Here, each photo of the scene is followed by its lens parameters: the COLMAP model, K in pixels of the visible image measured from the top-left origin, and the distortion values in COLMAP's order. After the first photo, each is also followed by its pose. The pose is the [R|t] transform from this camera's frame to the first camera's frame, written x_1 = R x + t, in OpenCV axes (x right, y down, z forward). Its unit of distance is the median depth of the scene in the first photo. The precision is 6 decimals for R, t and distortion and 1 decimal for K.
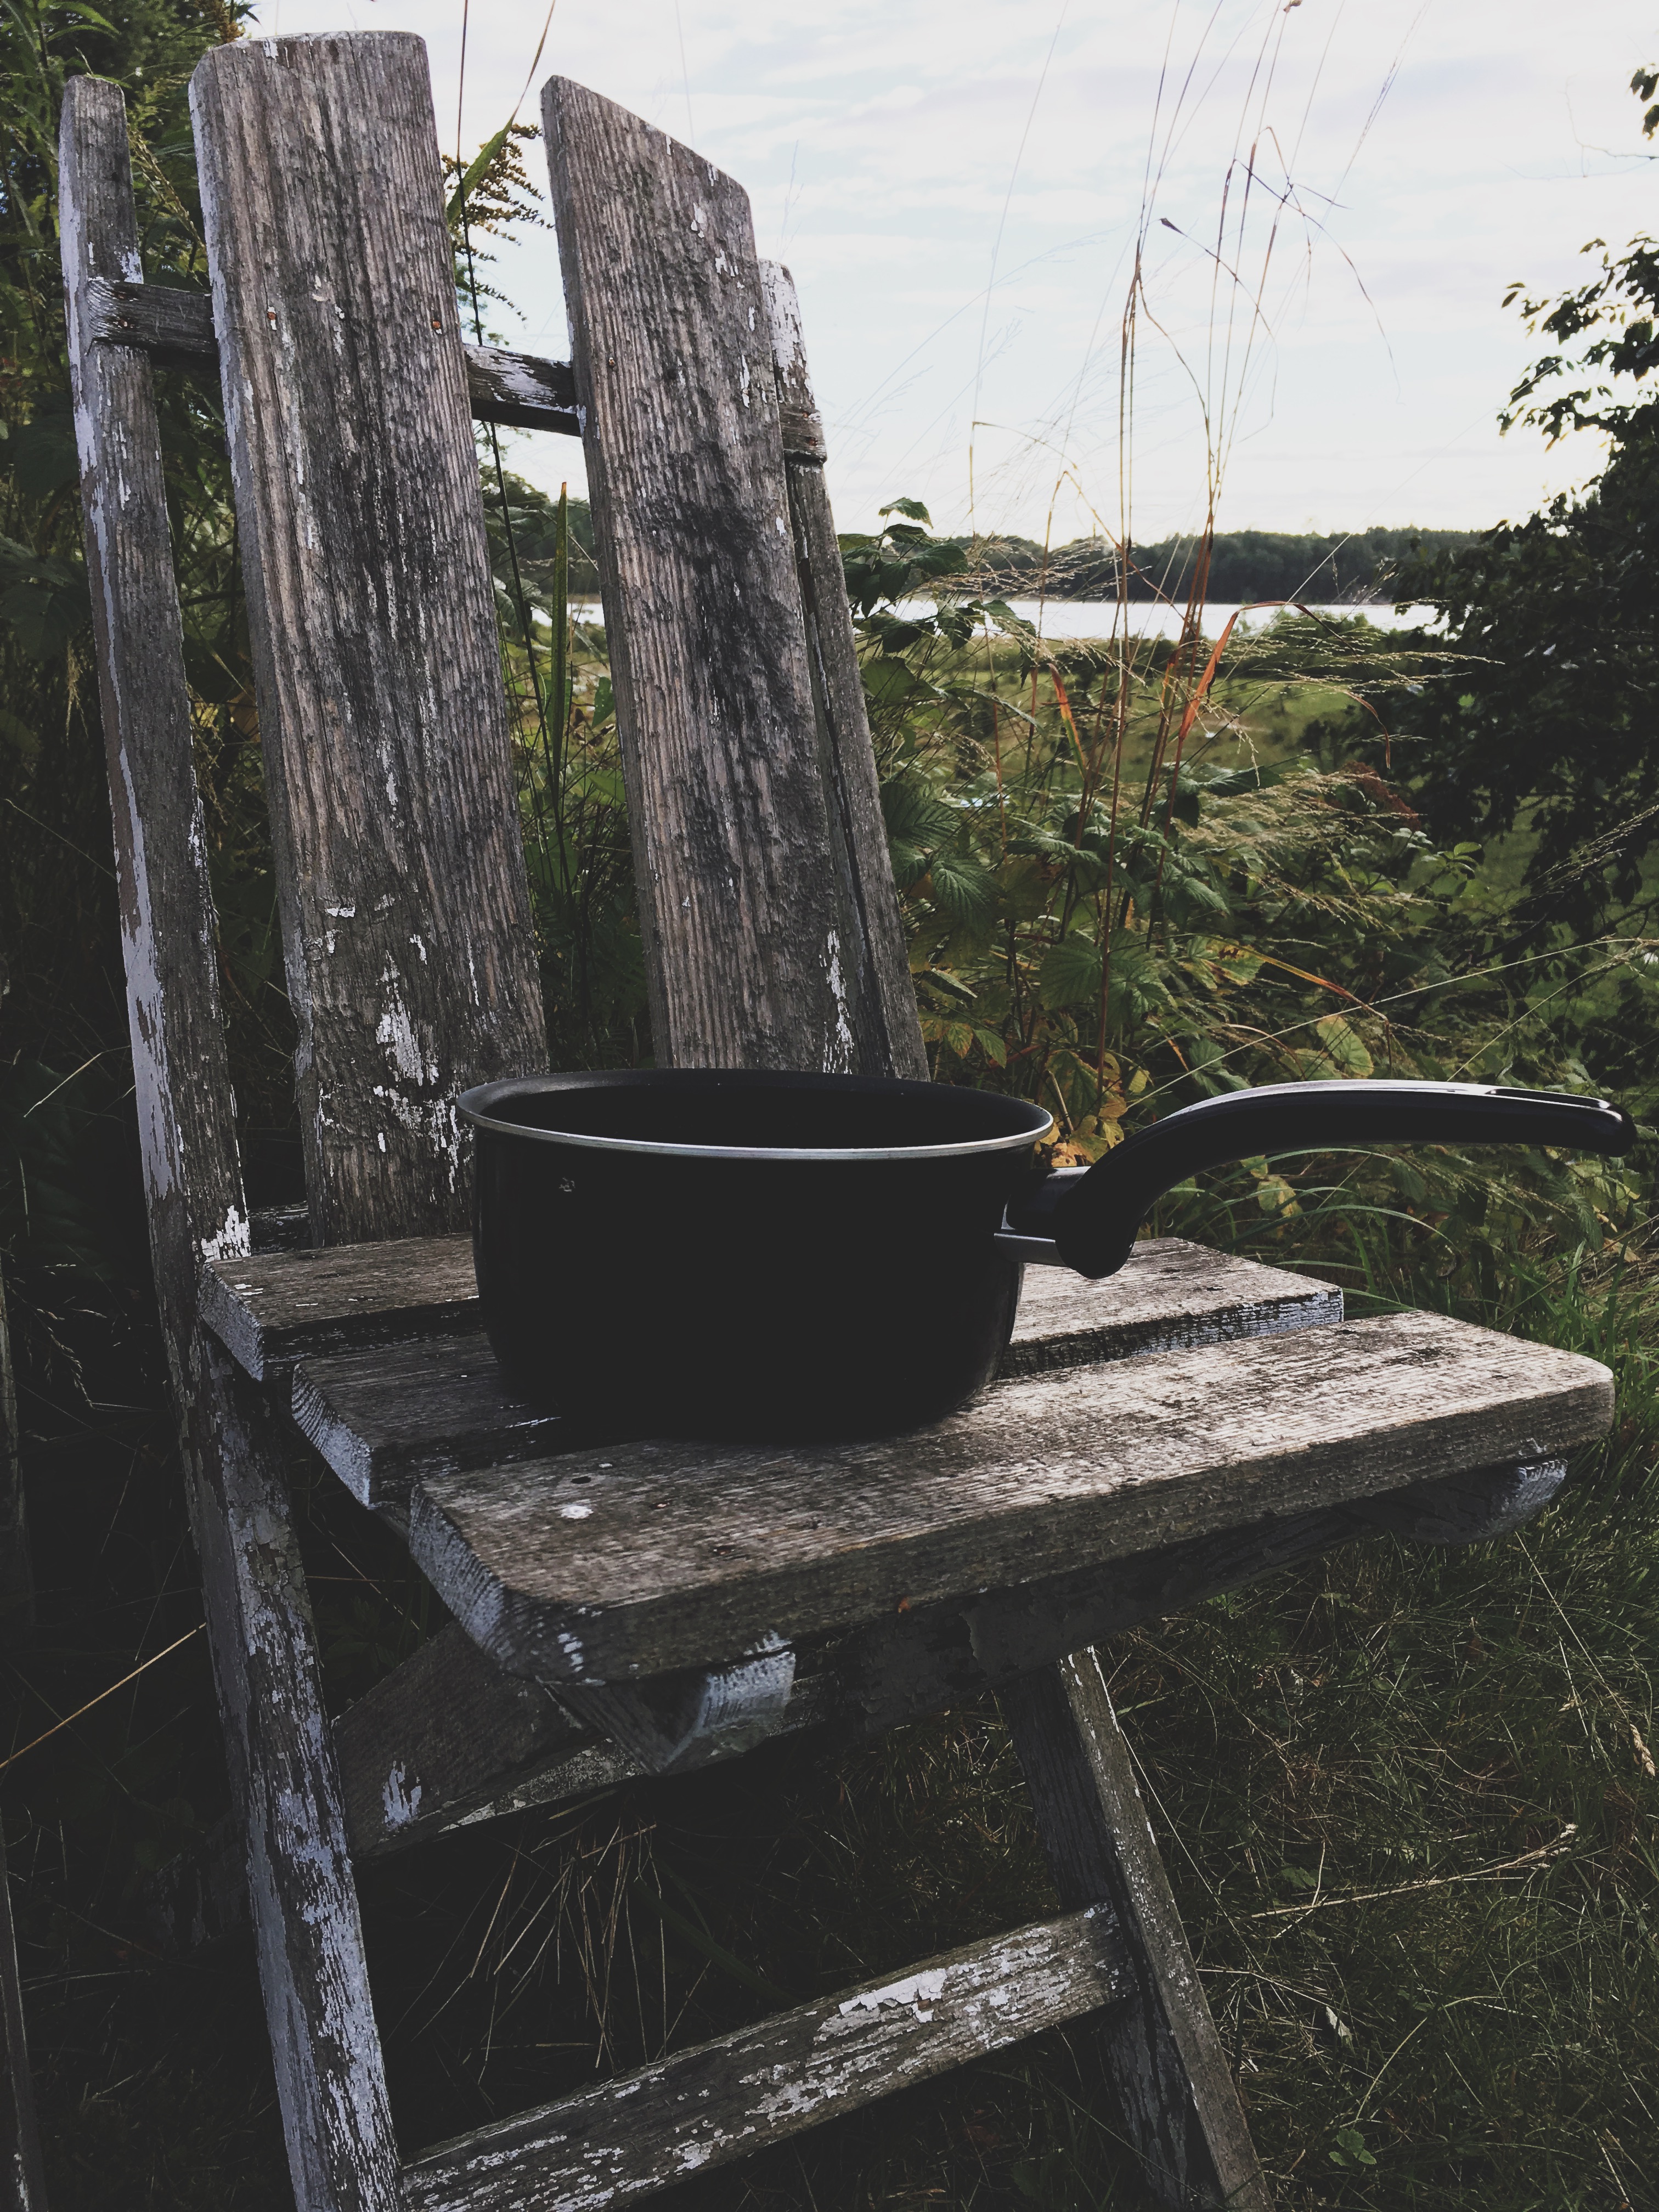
lens RADIAL K [[1900.5, 0, 829.5], [0, 1900.5, 1106.0], [0, 0, 1]] dist [0.102687, -0.168769]
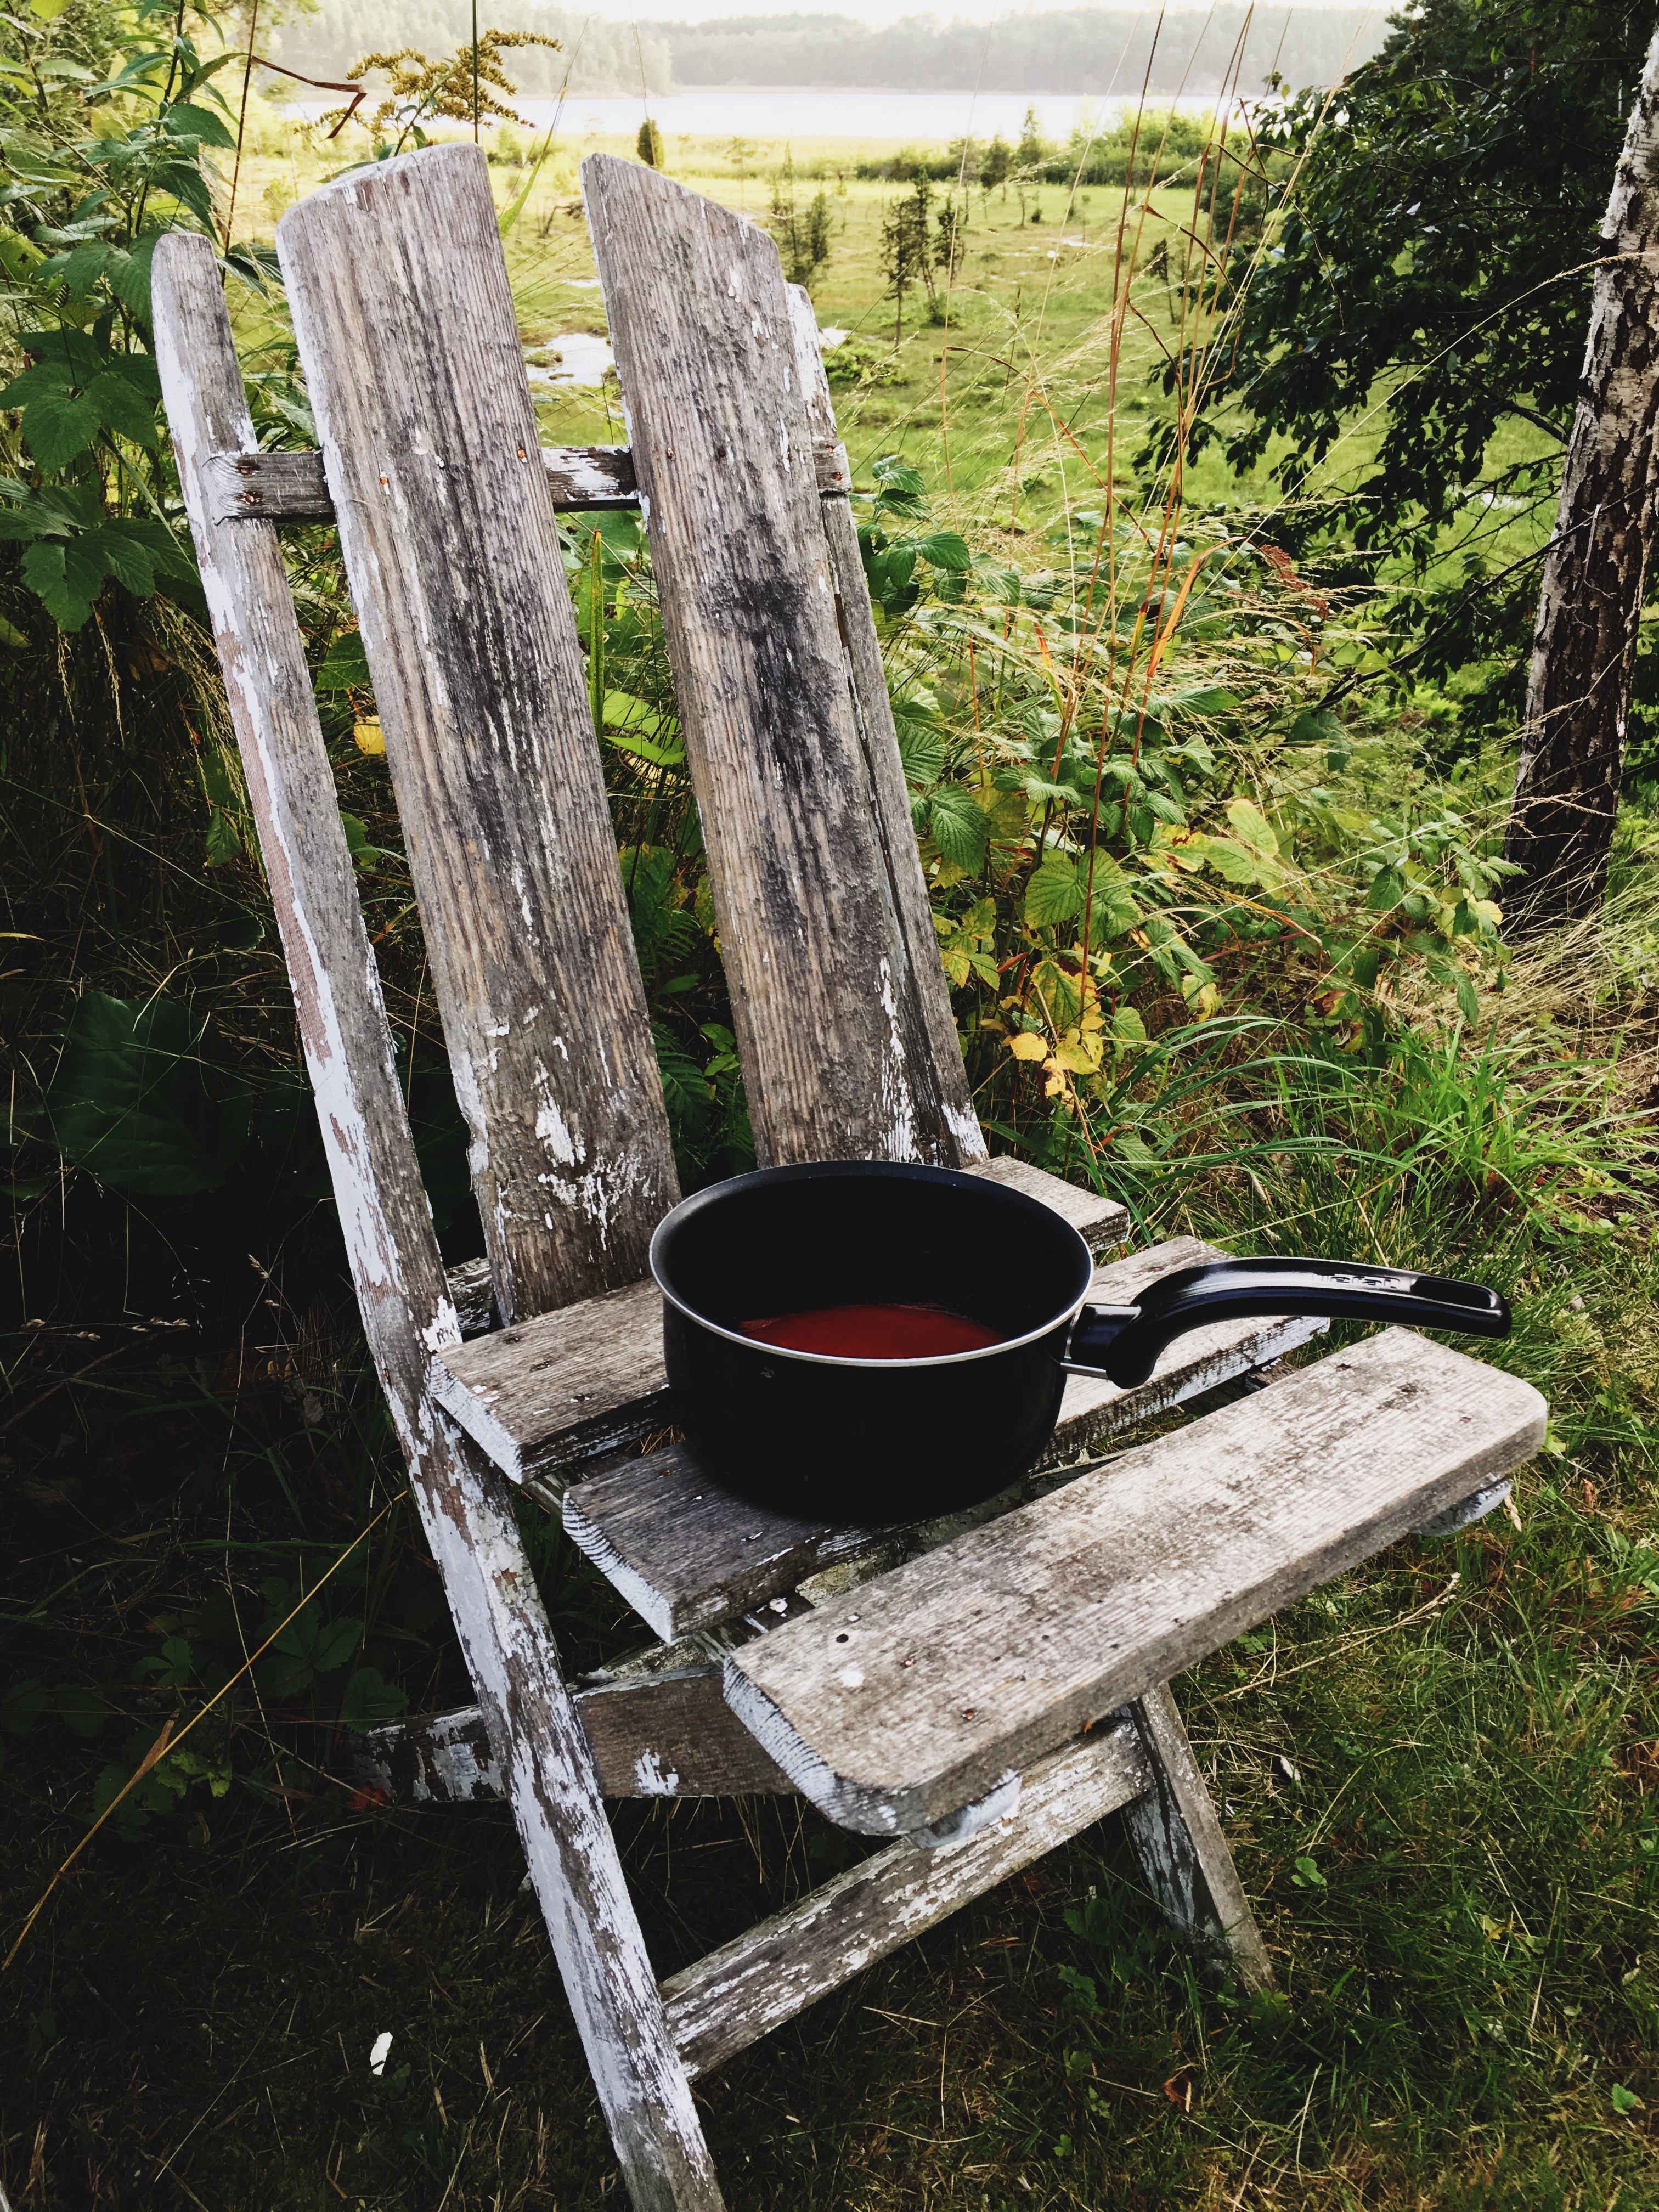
lens RADIAL K [[1900.5, 0, 829.5], [0, 1900.5, 1106.0], [0, 0, 1]] dist [0.102687, -0.168769]
pose [[0.995615, -0.052049, 0.077728, -0.140398], [0.032415, 0.971390, 0.235268, -0.310481], [-0.087750, -0.231717, 0.968817, -0.150639]]
